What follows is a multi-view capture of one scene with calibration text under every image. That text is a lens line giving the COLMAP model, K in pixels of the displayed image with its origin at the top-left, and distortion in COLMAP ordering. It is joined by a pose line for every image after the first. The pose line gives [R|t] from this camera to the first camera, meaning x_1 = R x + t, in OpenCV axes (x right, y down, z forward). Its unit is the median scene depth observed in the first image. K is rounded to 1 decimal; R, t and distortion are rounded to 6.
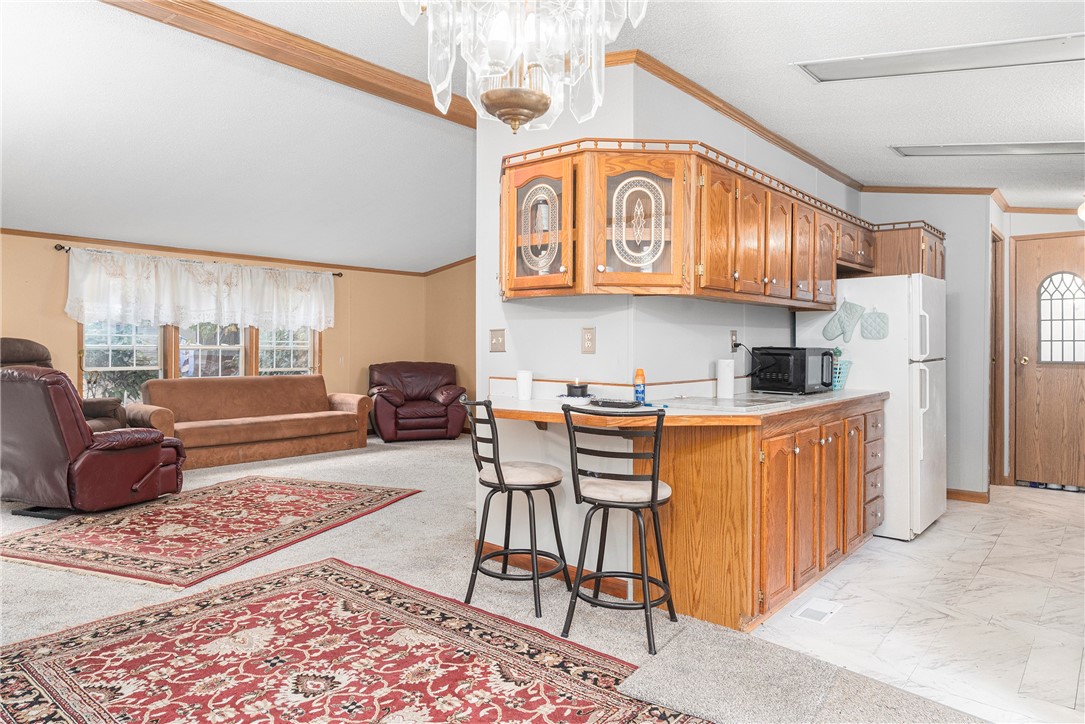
lens RADIAL K [[700.7, 0, 525.2], [0, 700.7, 345.9], [0, 0, 1]] dist [0.007319, -0.002466]
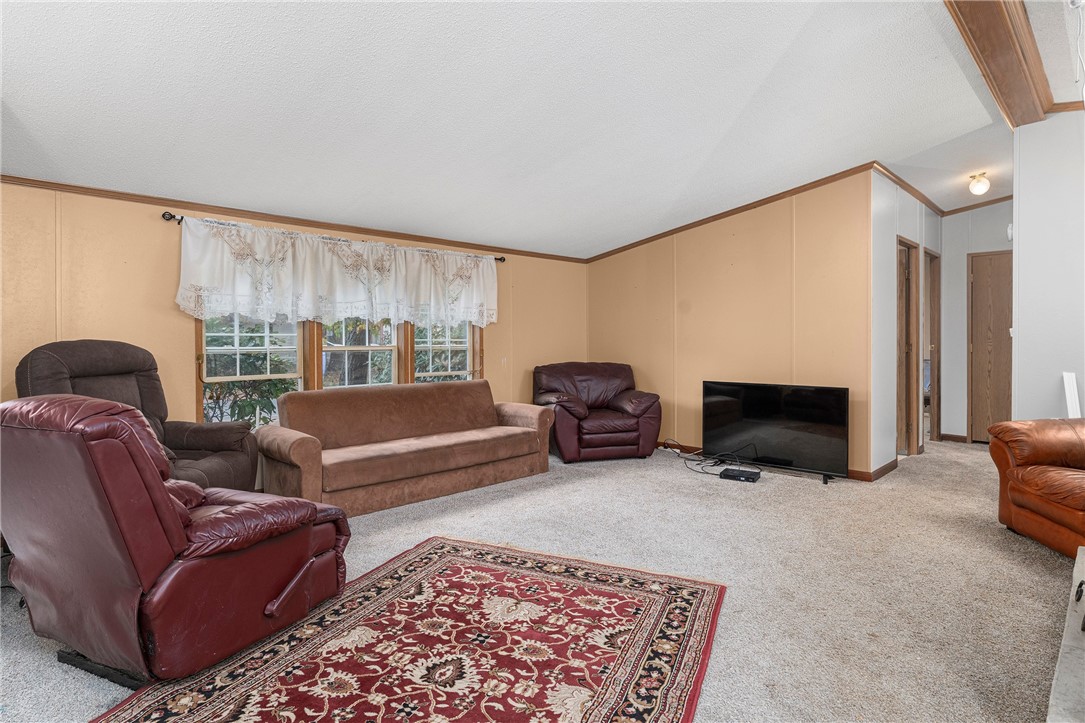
lens RADIAL K [[576.0, 0, 534.5], [0, 576.0, 345.5], [0, 0, 1]] dist [-0.005969, 0.003418]
pose [[0.996907, -0.009696, -0.077993, -0.204869], [0.010325, 0.999917, 0.007675, -0.004472], [0.077912, -0.008457, 0.996924, 0.373882]]
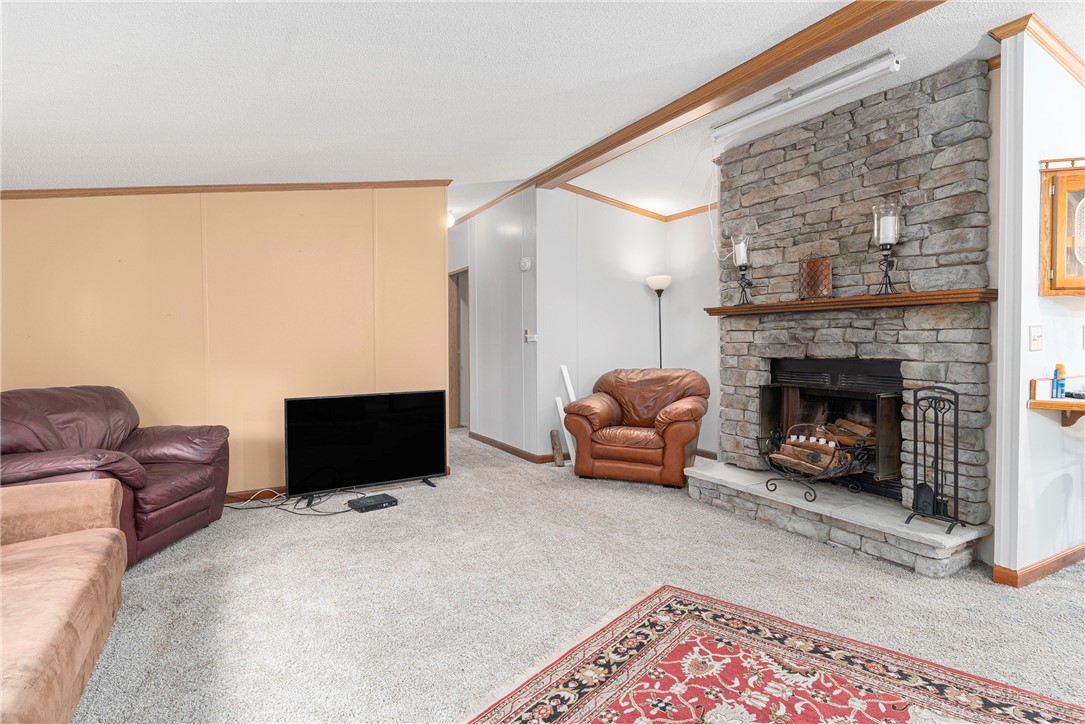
lens RADIAL K [[559.5, 0, 544.0], [0, 559.5, 356.6], [0, 0, 1]] dist [-0.006684, 0.000984]
pose [[0.331088, -0.034258, 0.942978, -0.483576], [0.011841, 0.999413, 0.032151, -0.007005], [-0.943526, 0.000521, 0.331299, 0.712682]]
